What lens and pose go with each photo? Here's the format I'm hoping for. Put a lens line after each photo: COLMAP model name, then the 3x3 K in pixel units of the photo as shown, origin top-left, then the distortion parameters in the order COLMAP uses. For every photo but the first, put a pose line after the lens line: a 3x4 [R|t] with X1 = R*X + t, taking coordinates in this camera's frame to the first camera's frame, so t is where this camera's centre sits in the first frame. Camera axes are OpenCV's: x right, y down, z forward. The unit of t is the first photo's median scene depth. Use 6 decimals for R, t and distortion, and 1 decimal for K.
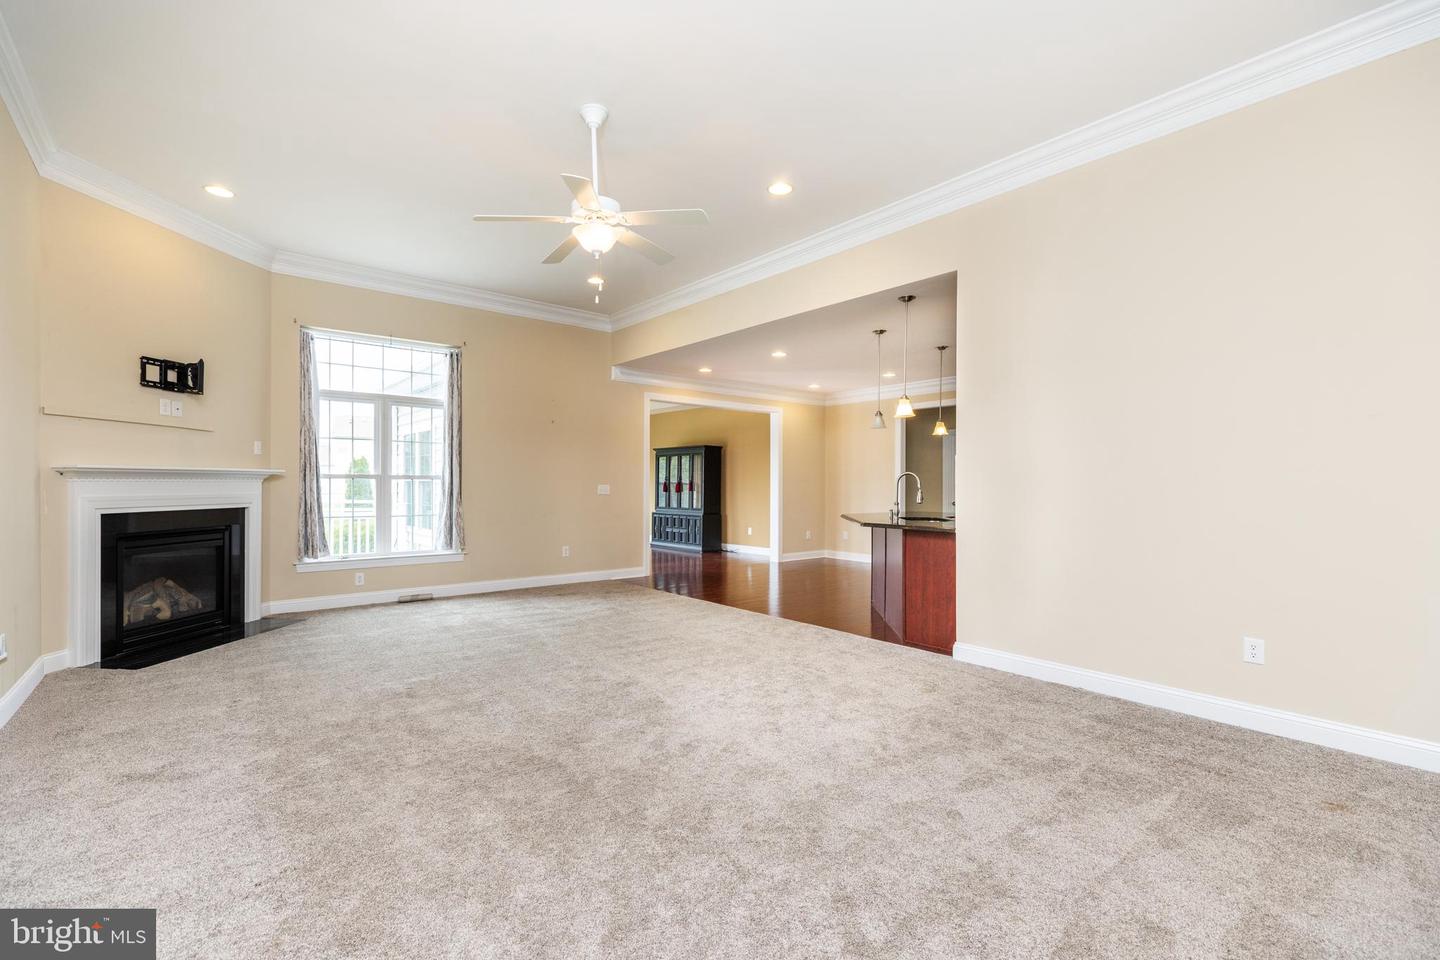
lens RADIAL K [[646.8, 0, 718.6], [0, 646.8, 483.5], [0, 0, 1]] dist [0.013800, 0.000270]
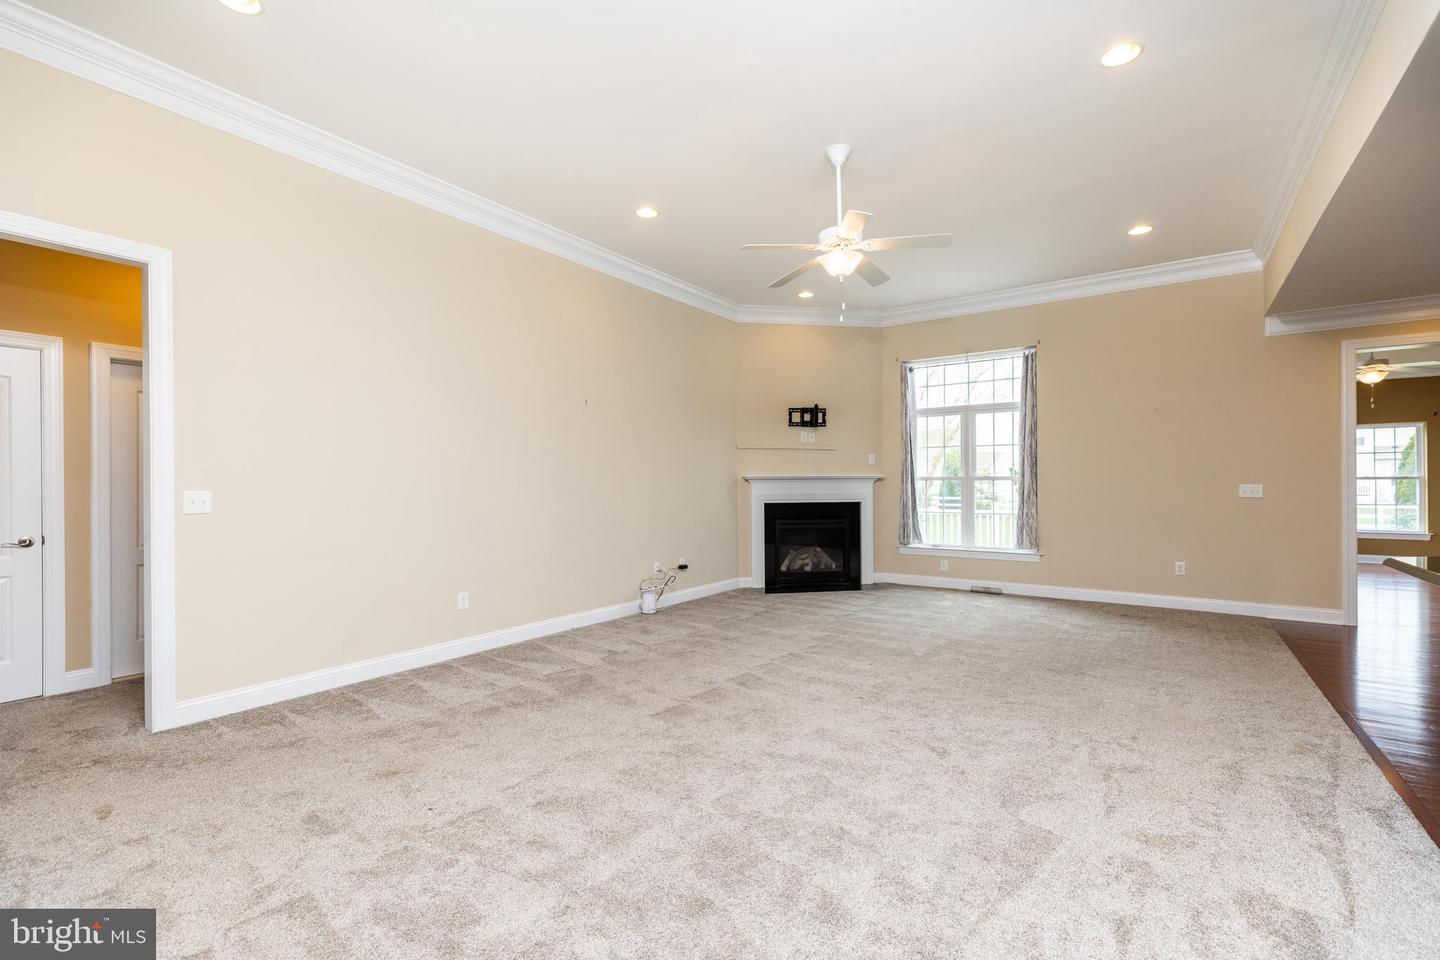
lens RADIAL K [[666.1, 0, 727.0], [0, 666.1, 486.8], [0, 0, 1]] dist [0.000516, 0.000103]
pose [[0.242830, -0.004277, -0.970059, 0.546822], [0.004925, 0.999983, -0.003177, 0.006224], [0.970056, -0.004006, 0.242847, 0.340184]]
